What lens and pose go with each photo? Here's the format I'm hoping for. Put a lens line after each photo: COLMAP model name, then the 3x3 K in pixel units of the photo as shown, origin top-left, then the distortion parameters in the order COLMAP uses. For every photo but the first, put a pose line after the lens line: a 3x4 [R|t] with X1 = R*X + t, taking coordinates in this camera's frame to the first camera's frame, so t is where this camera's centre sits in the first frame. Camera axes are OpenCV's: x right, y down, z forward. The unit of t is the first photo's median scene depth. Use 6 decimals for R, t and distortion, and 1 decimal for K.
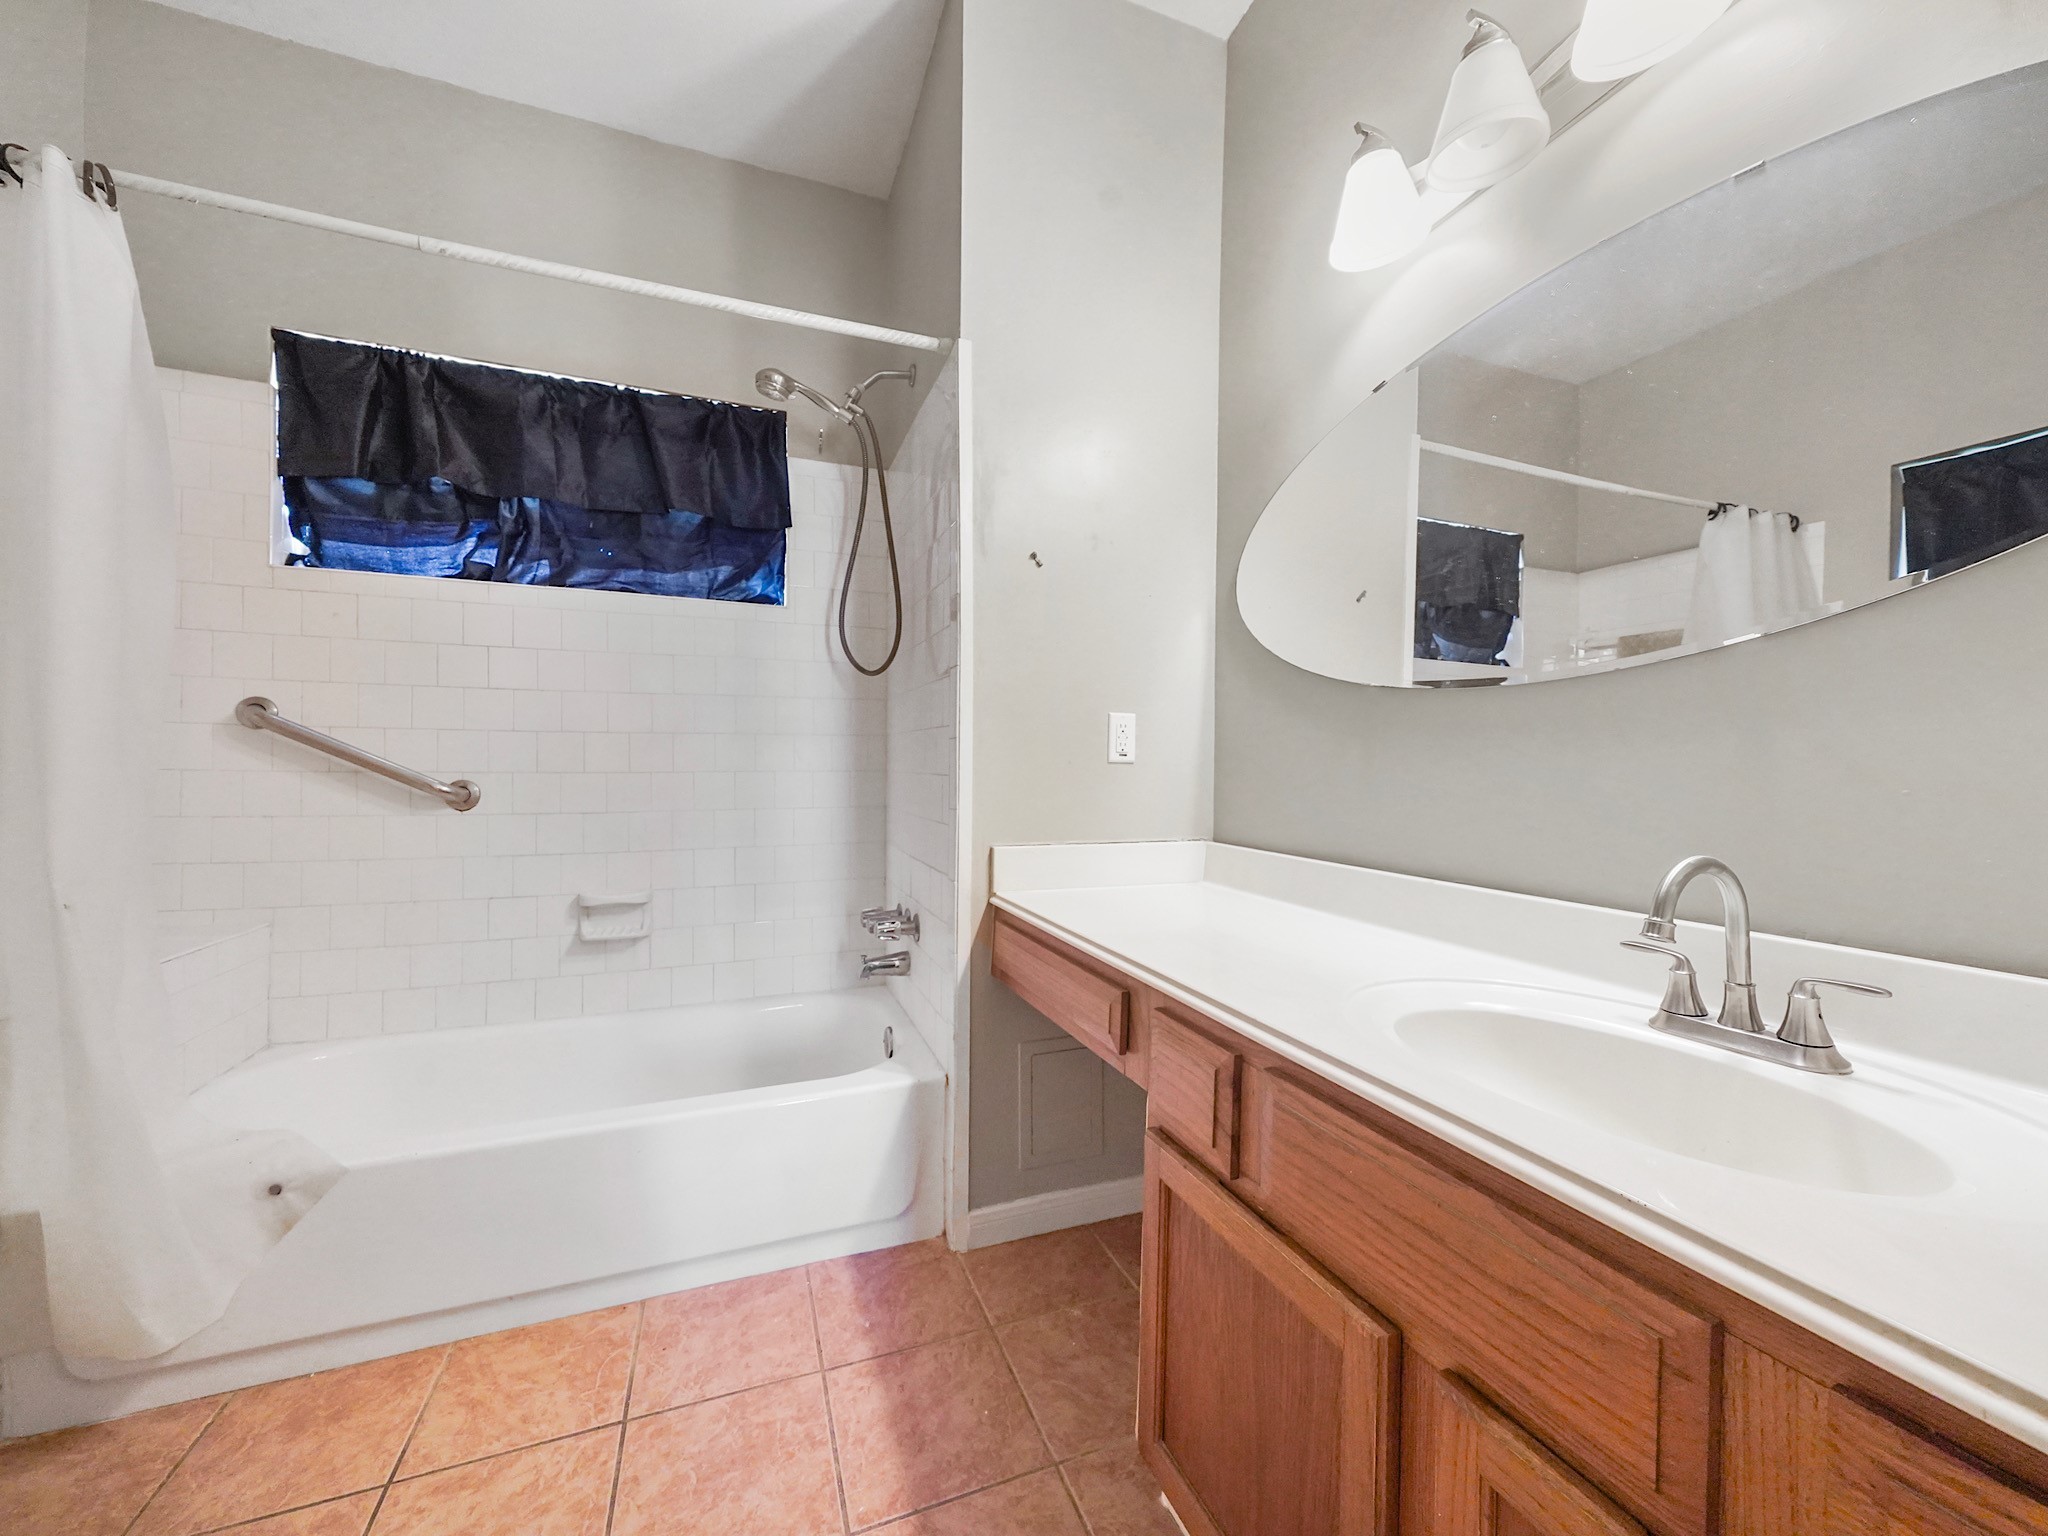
lens RADIAL K [[814.2, 0, 1015.4], [0, 814.2, 771.3], [0, 0, 1]] dist [-0.010207, -0.000488]
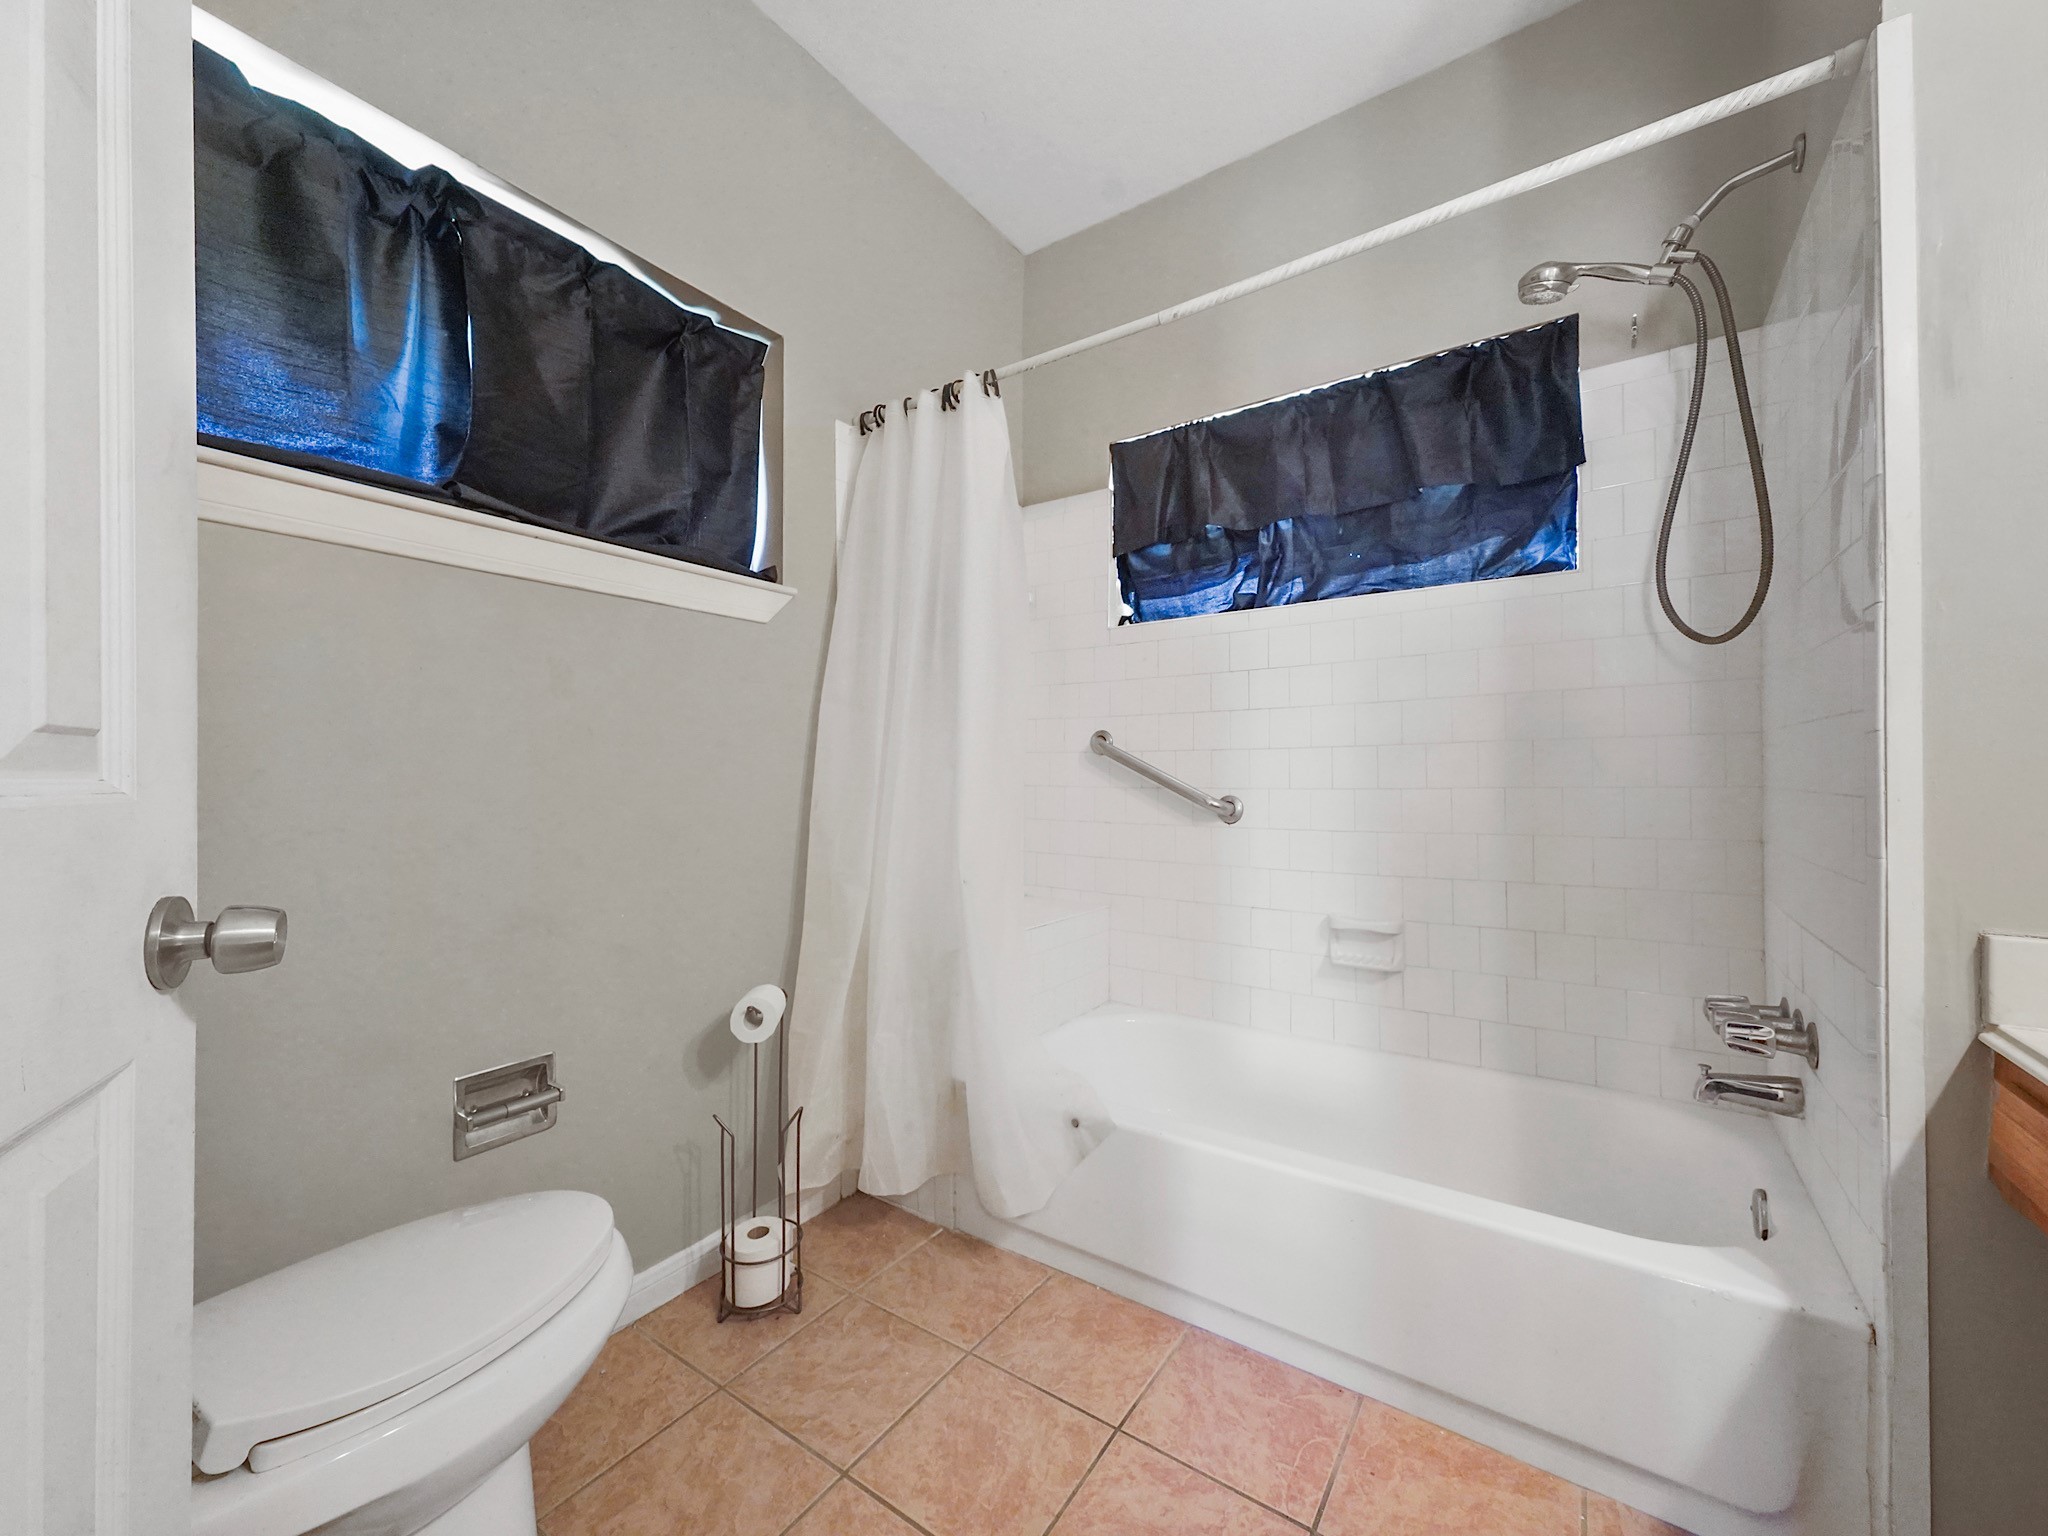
lens RADIAL K [[790.9, 0, 1025.0], [0, 790.9, 772.8], [0, 0, 1]] dist [0.008581, -0.002747]
pose [[0.549909, -0.014208, -0.835104, 0.053222], [0.004289, 0.999890, -0.014187, -0.005806], [0.835214, 0.004220, 0.549909, 0.178013]]
